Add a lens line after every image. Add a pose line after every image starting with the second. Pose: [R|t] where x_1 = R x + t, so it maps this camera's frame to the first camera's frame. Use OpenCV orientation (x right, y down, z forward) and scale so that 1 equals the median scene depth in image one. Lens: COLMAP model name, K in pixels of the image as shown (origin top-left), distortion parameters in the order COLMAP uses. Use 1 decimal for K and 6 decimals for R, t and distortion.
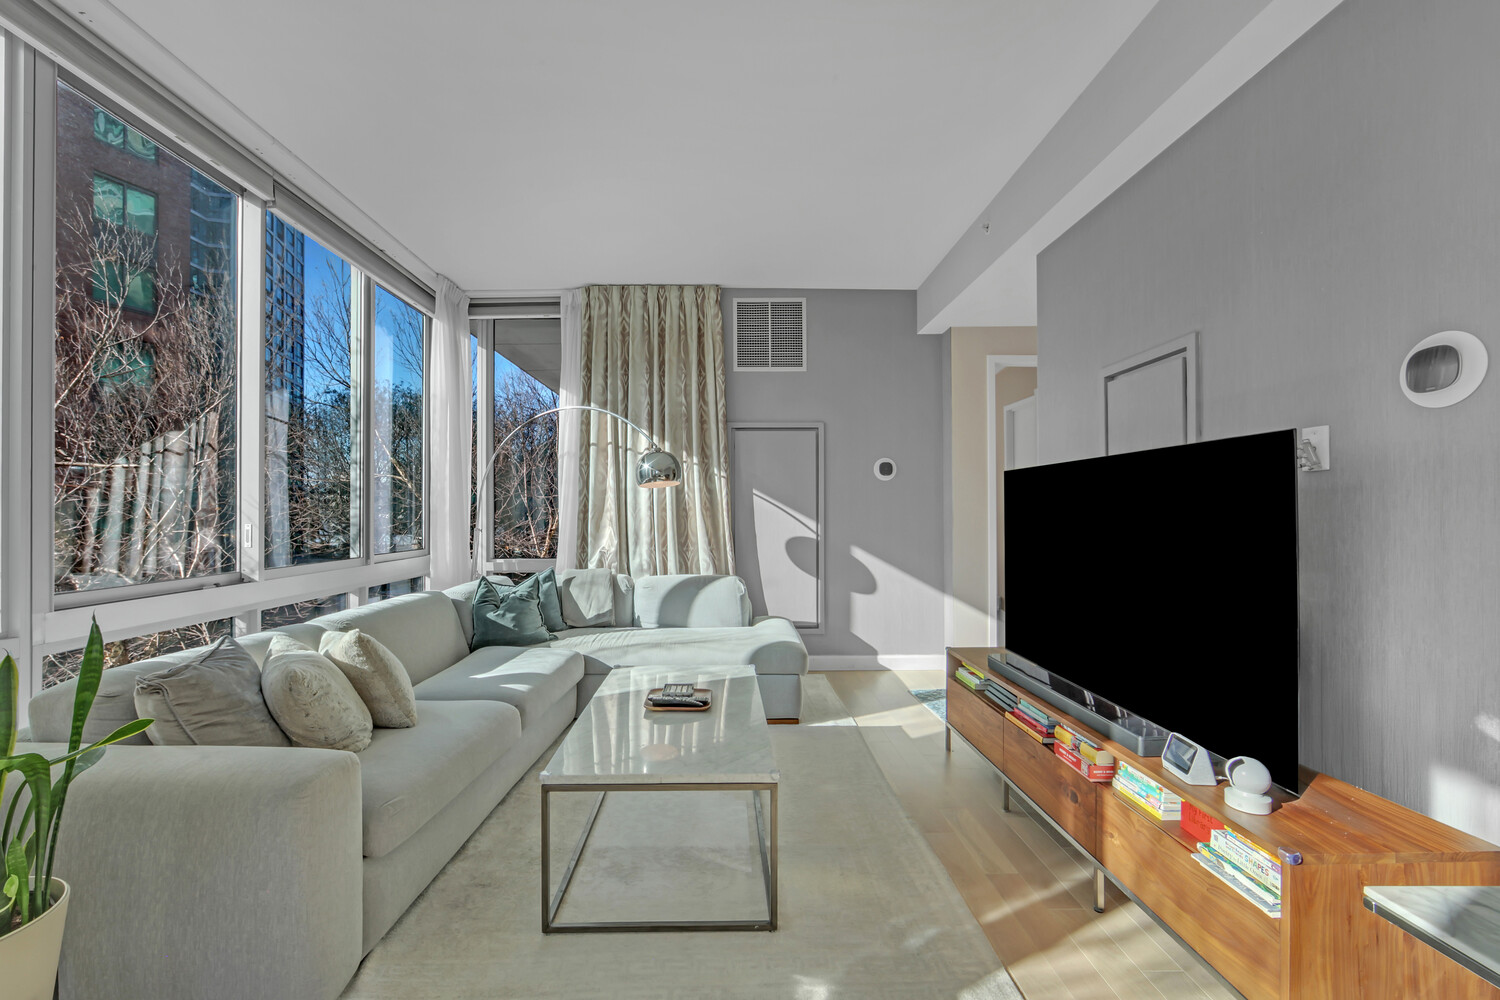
lens RADIAL K [[611.6, 0, 716.6], [0, 611.6, 504.6], [0, 0, 1]] dist [-0.000007, 0.005143]
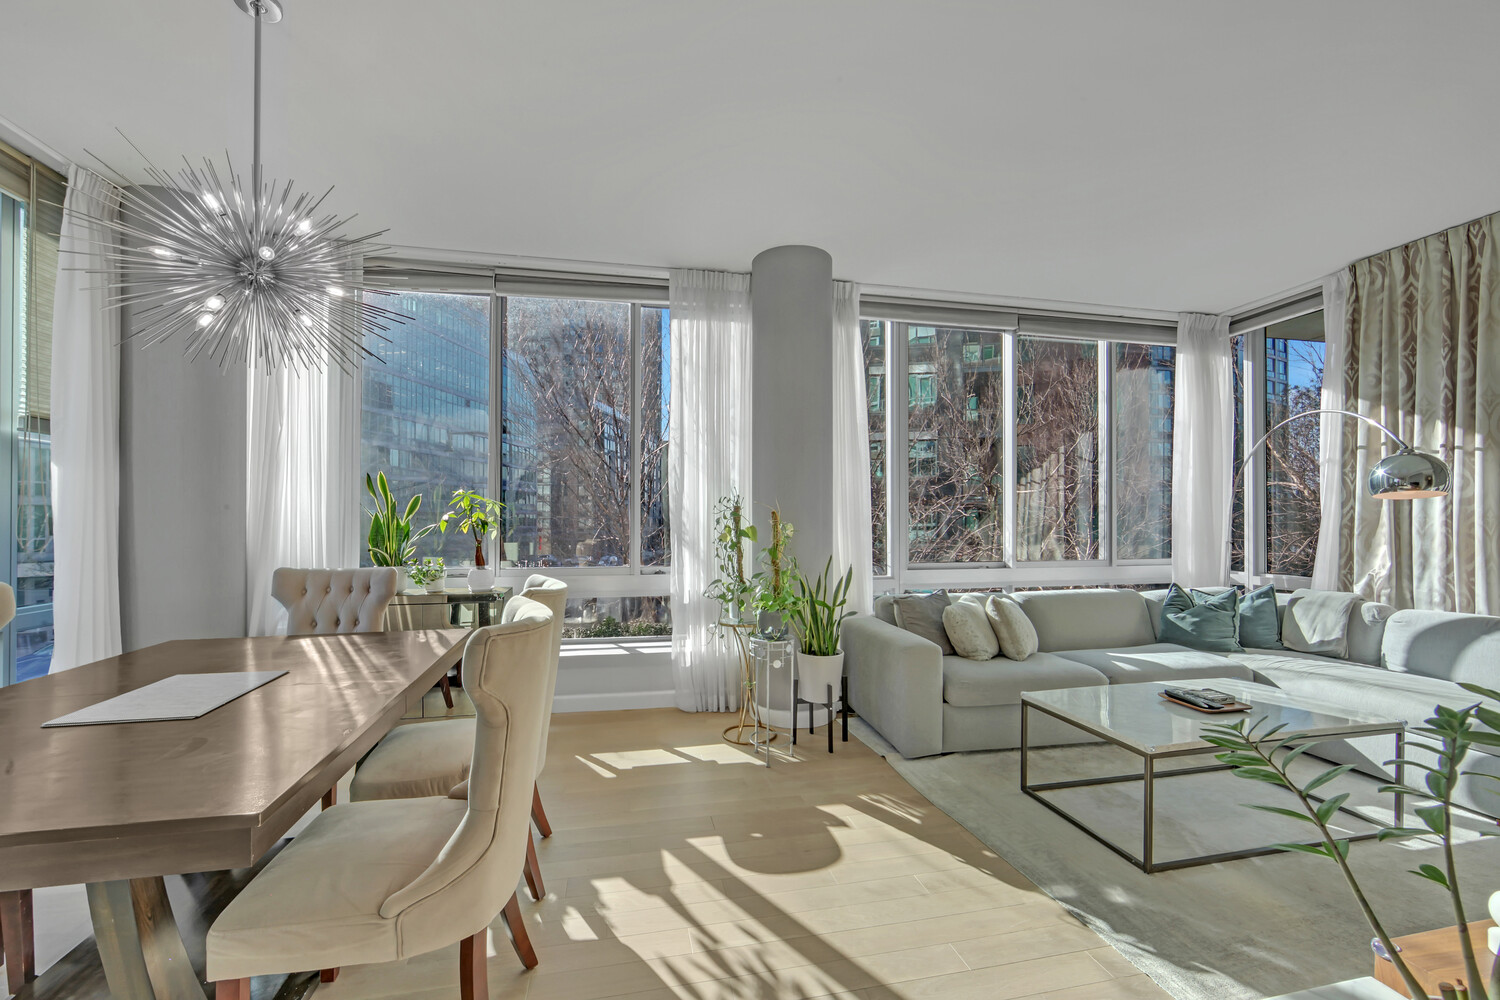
lens RADIAL K [[599.2, 0, 743.0], [0, 599.2, 498.8], [0, 0, 1]] dist [-0.011980, 0.004847]
pose [[0.214643, -0.030105, -0.976229, 0.433270], [0.010888, 0.999536, -0.028430, -0.013085], [0.976632, -0.004527, 0.214871, -0.019489]]
